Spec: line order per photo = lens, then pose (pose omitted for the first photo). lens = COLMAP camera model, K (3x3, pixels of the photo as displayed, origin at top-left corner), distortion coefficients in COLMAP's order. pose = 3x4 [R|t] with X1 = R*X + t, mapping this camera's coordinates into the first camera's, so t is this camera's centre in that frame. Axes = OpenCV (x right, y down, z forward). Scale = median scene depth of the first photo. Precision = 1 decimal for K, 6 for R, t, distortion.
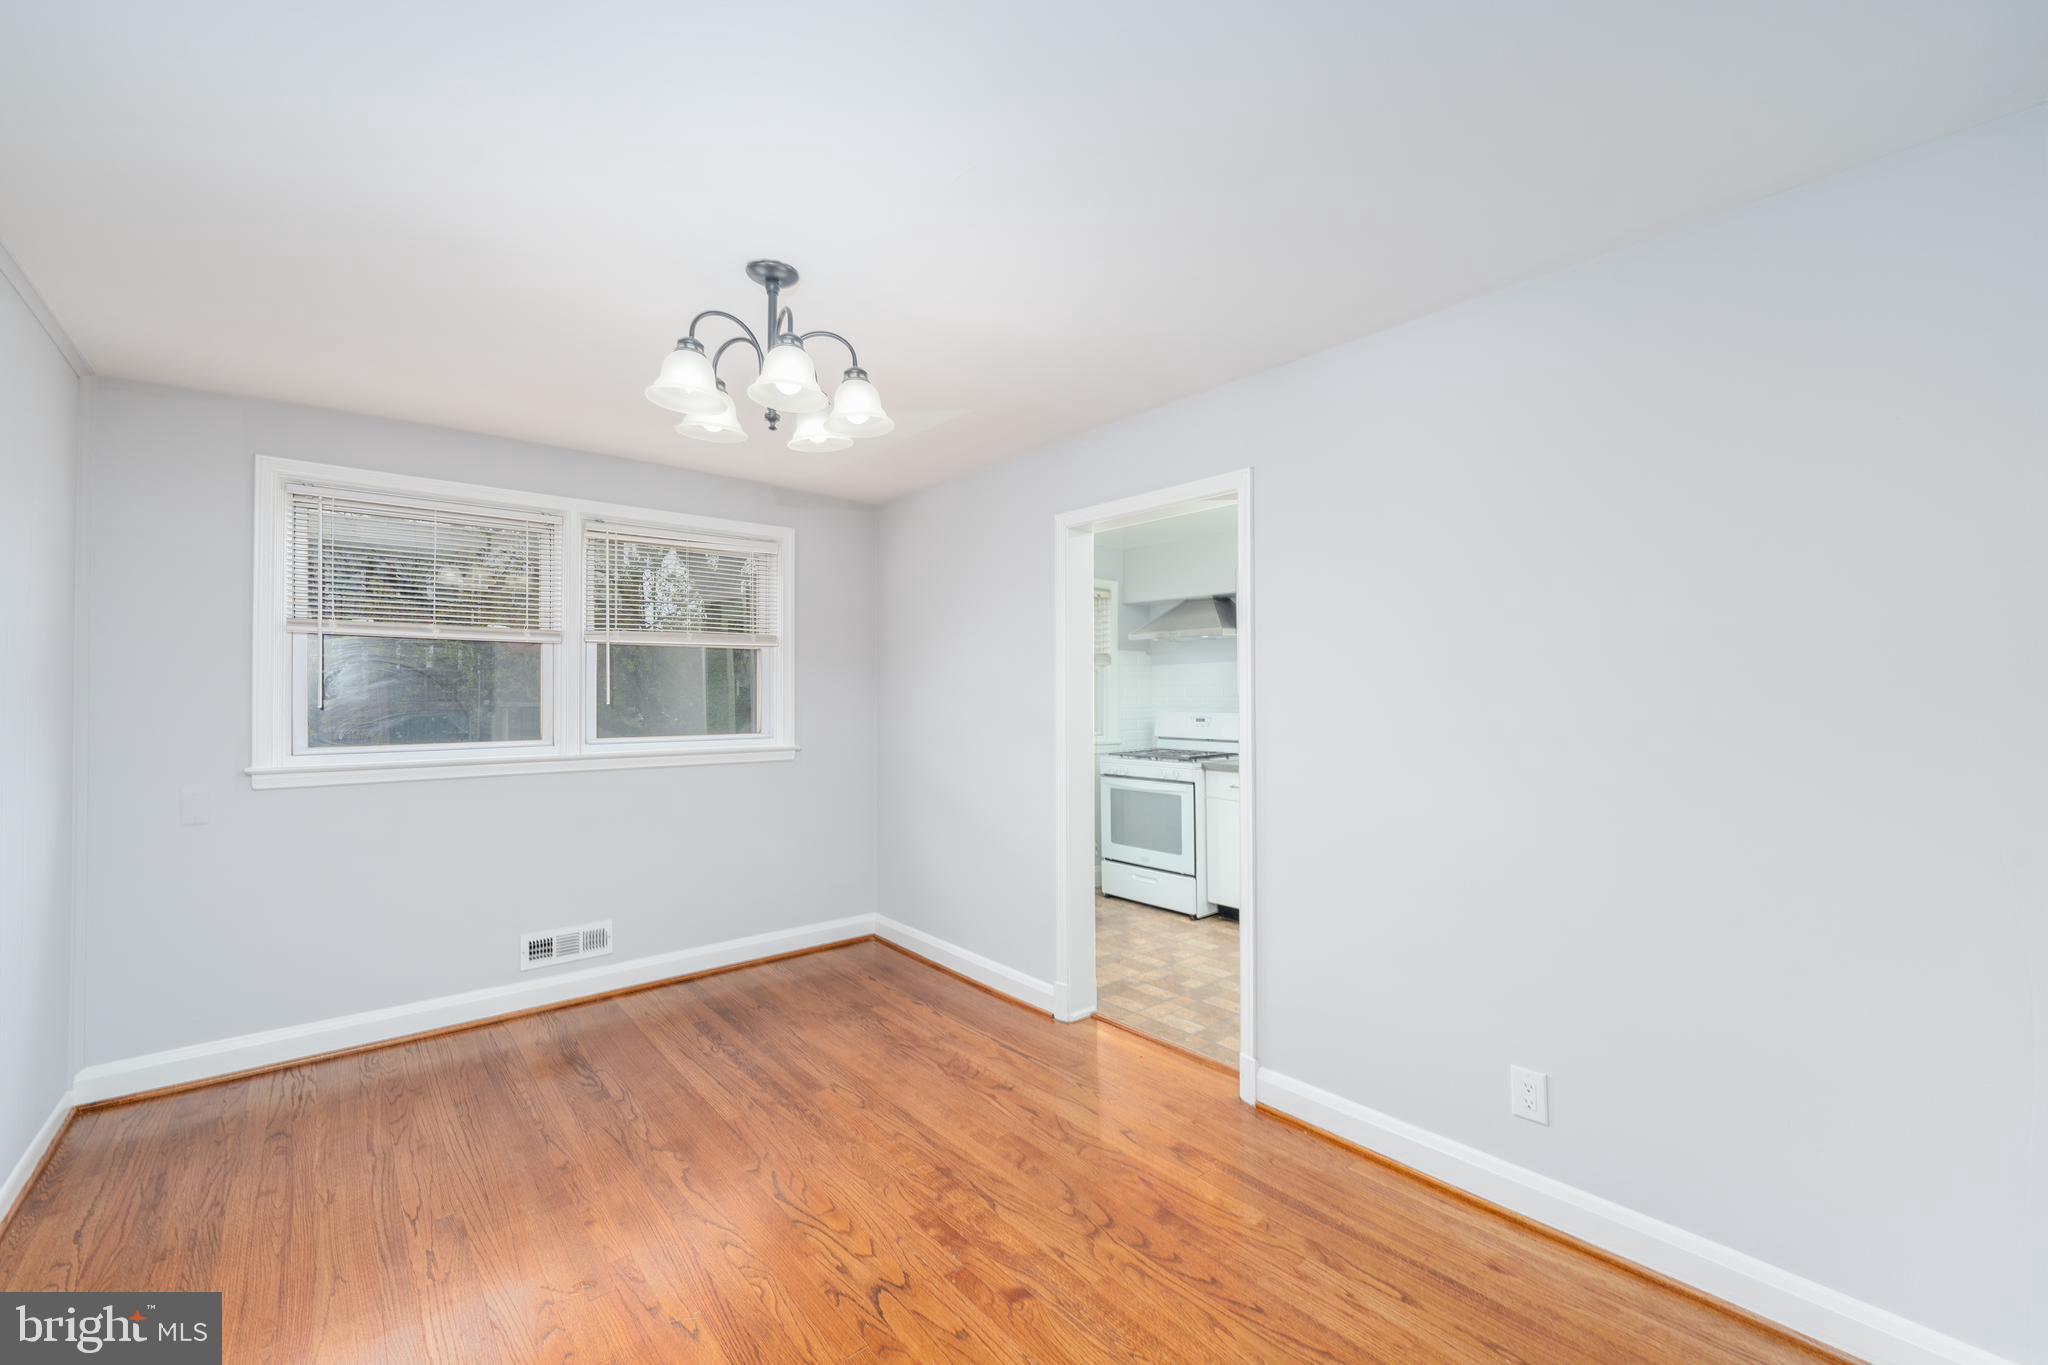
lens RADIAL K [[829.5, 0, 1038.2], [0, 829.5, 686.9], [0, 0, 1]] dist [-0.002706, -0.000614]
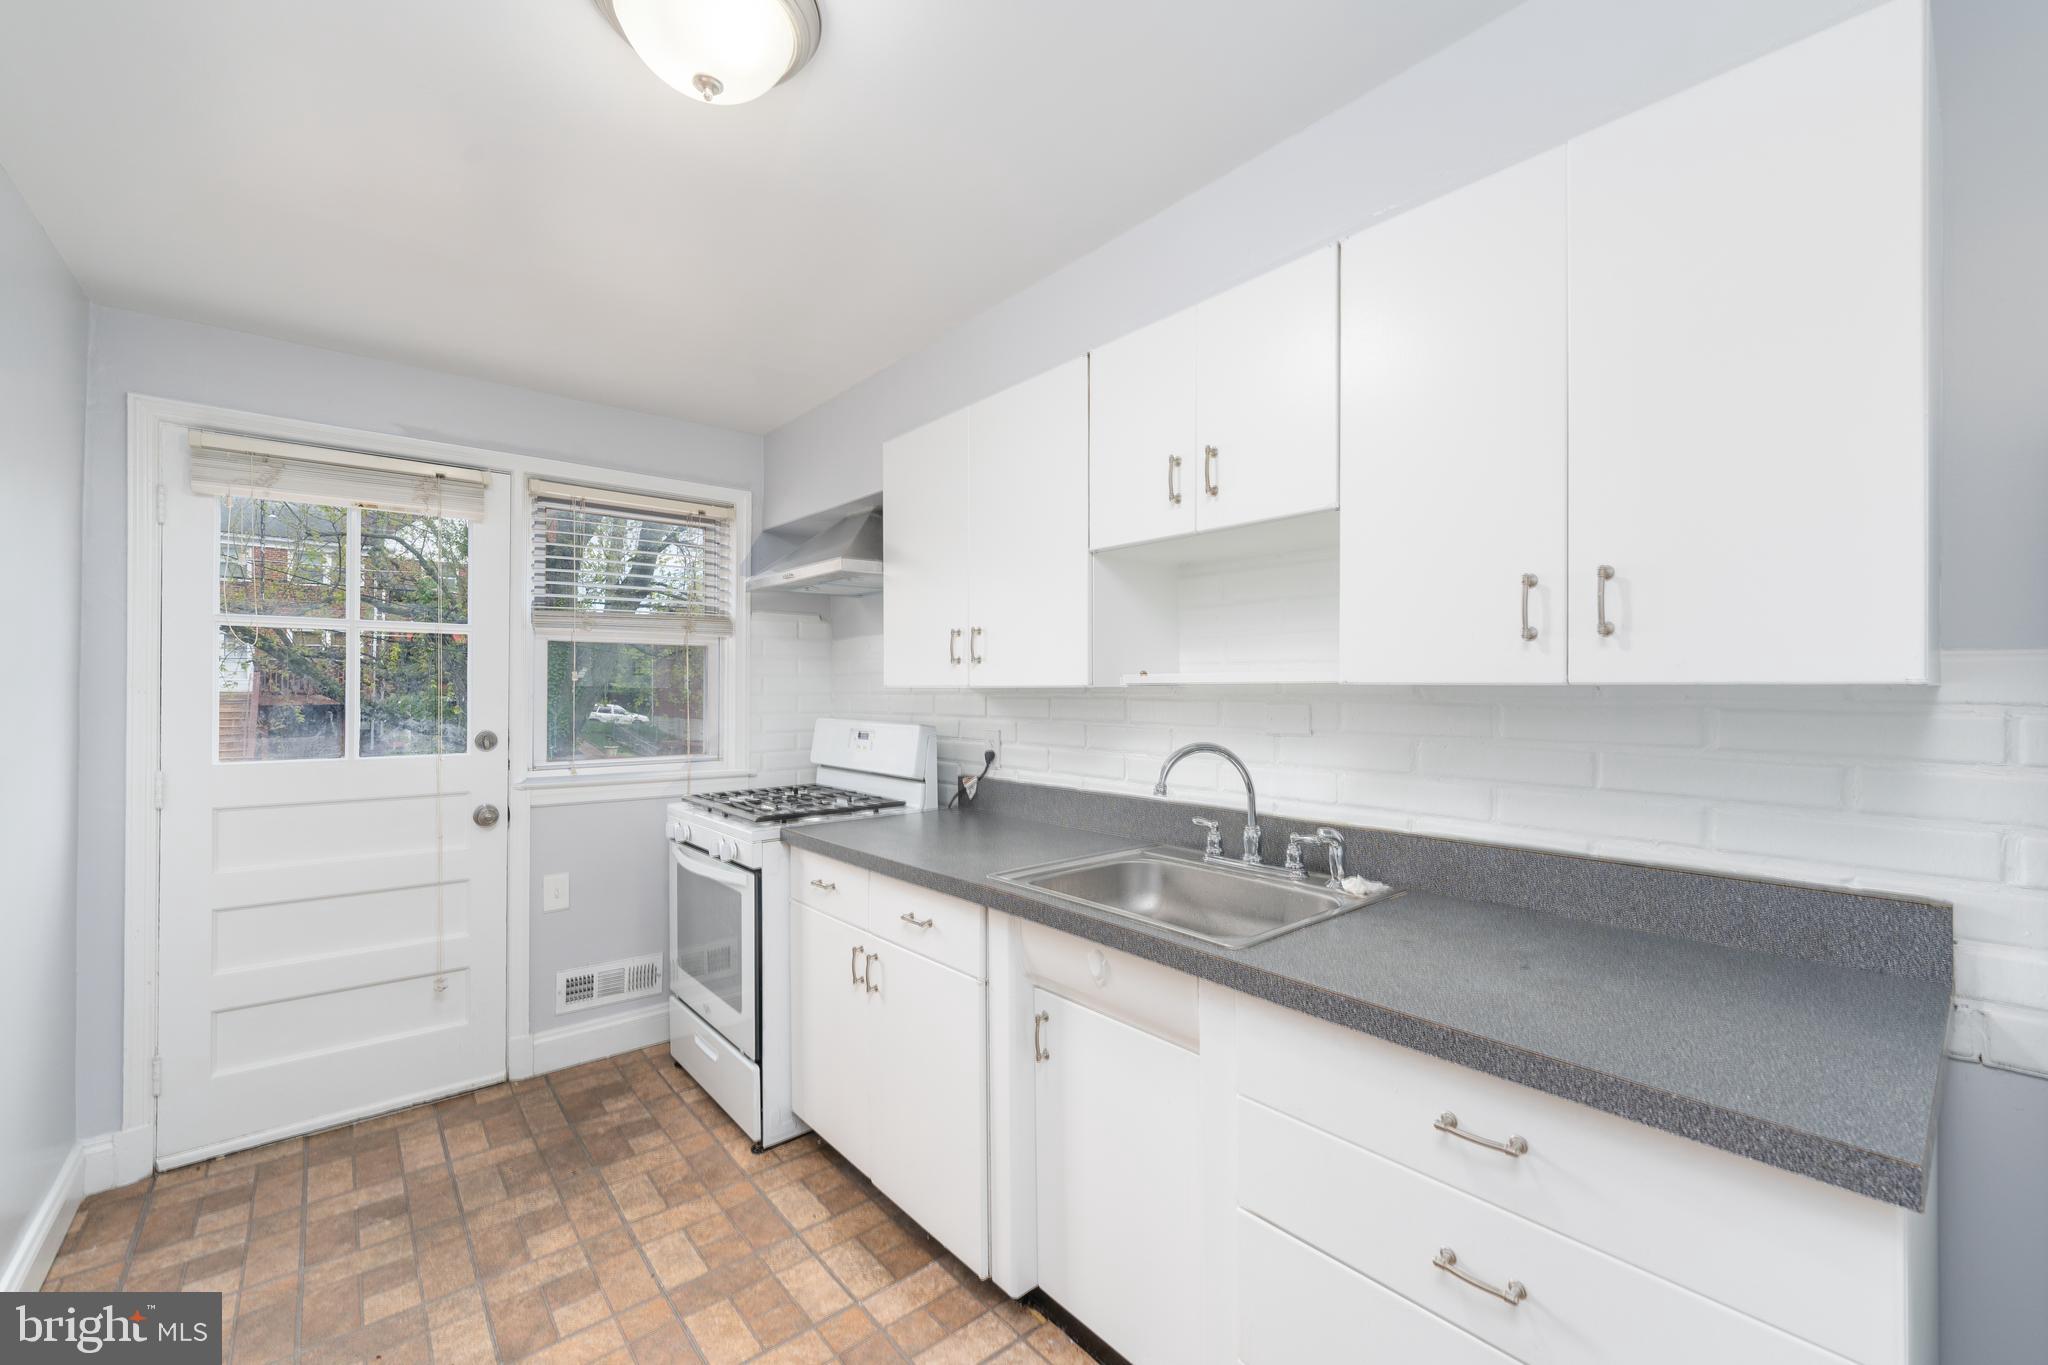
lens RADIAL K [[829.5, 0, 1038.2], [0, 829.5, 686.9], [0, 0, 1]] dist [-0.002706, -0.000614]
pose [[0.999954, -0.002524, -0.009225, 0.408014], [0.002541, 0.999995, 0.001804, 0.009447], [0.009221, -0.001828, 0.999956, 0.589042]]
